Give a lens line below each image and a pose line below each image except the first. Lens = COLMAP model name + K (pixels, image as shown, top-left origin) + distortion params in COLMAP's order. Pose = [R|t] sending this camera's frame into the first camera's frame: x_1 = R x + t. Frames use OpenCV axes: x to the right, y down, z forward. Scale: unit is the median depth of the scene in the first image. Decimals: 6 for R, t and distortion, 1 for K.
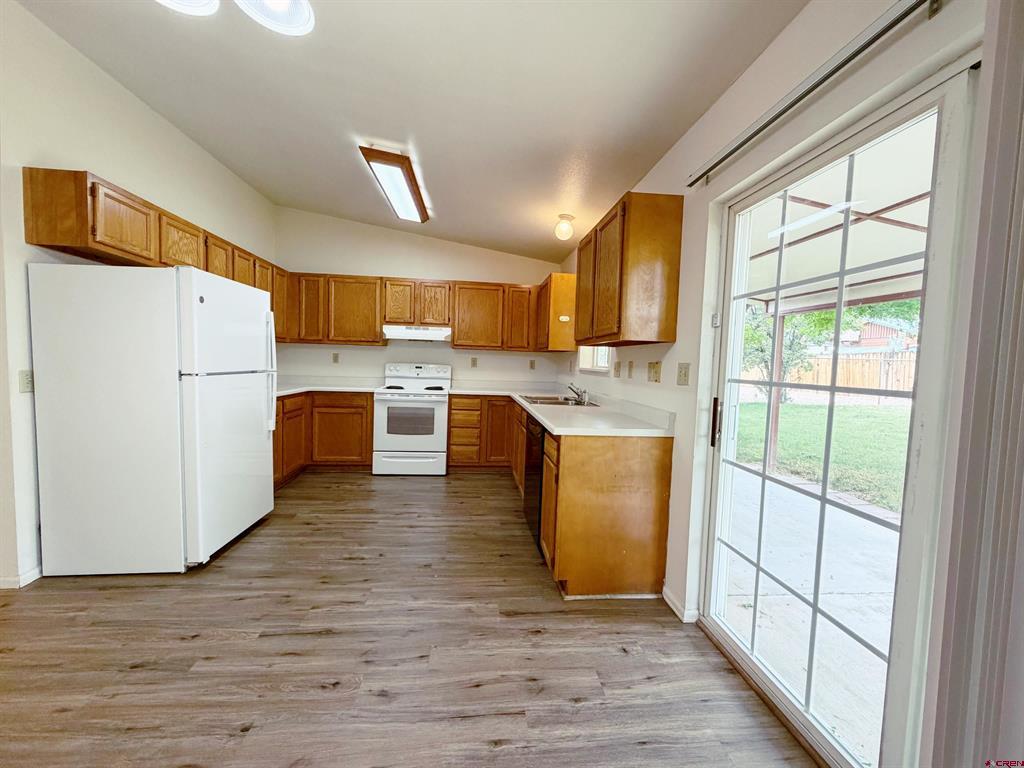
lens RADIAL K [[408.4, 0, 509.5], [0, 408.4, 384.3], [0, 0, 1]] dist [-0.001298, 0.000860]
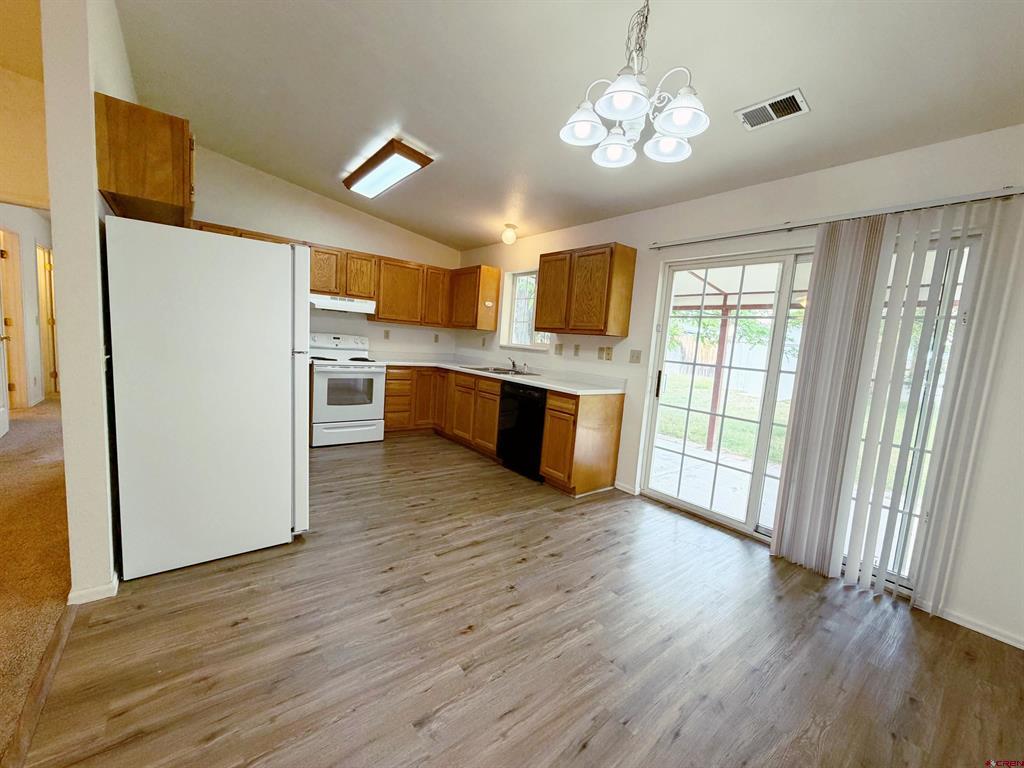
lens RADIAL K [[408.4, 0, 510.1], [0, 408.4, 382.8], [0, 0, 1]] dist [-0.001298, 0.000860]
pose [[0.838101, -0.026560, 0.544869, -0.697531], [-0.017341, 0.997012, 0.075273, -0.025526], [-0.545240, -0.072535, 0.835136, -0.114908]]
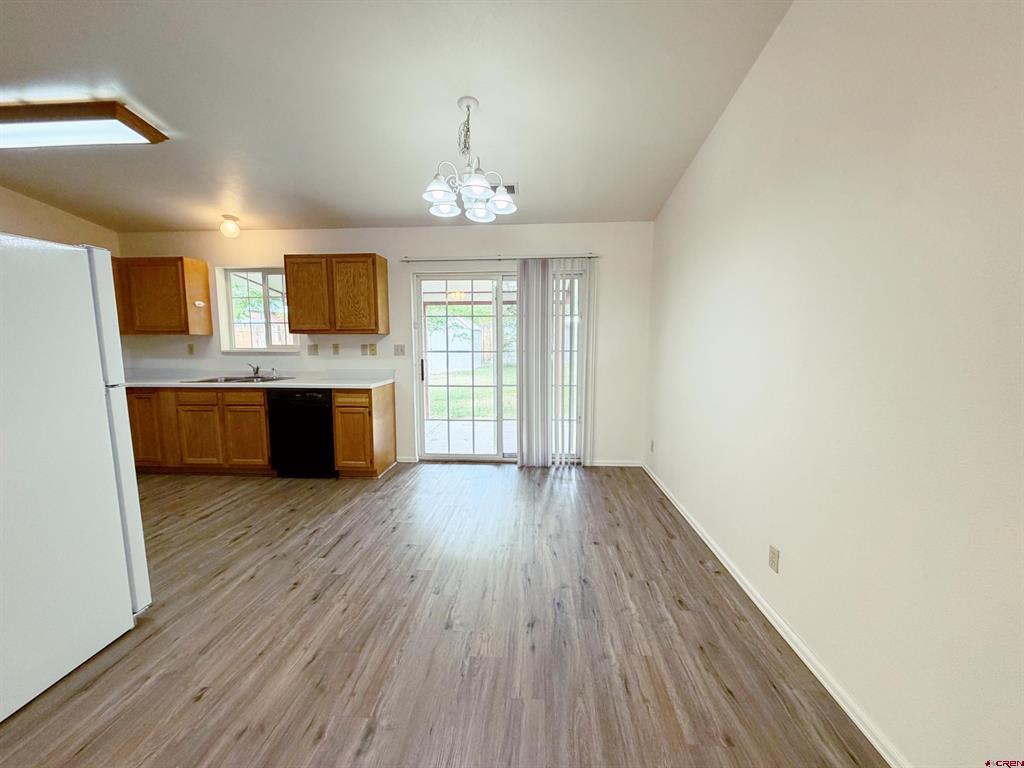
lens RADIAL K [[408.4, 0, 508.8], [0, 408.4, 384.5], [0, 0, 1]] dist [-0.001298, 0.000860]
pose [[0.165903, -0.138143, 0.976418, -1.106658], [0.061416, 0.989665, 0.129582, -0.062848], [-0.984228, 0.038469, 0.172673, 0.078721]]
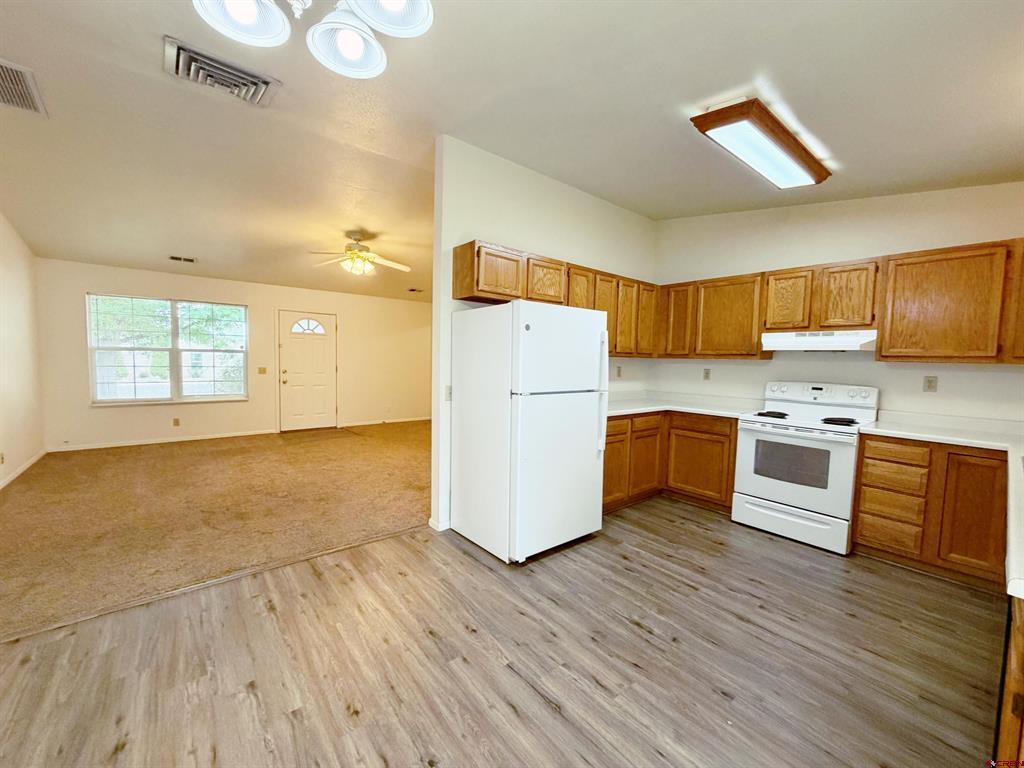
lens RADIAL K [[408.4, 0, 510.4], [0, 408.4, 385.3], [0, 0, 1]] dist [-0.001298, 0.000860]
pose [[0.556587, 0.035079, -0.830049, 0.118738], [-0.051513, 0.998643, 0.007662, -0.042756], [0.829191, 0.038494, 0.557638, 0.267570]]
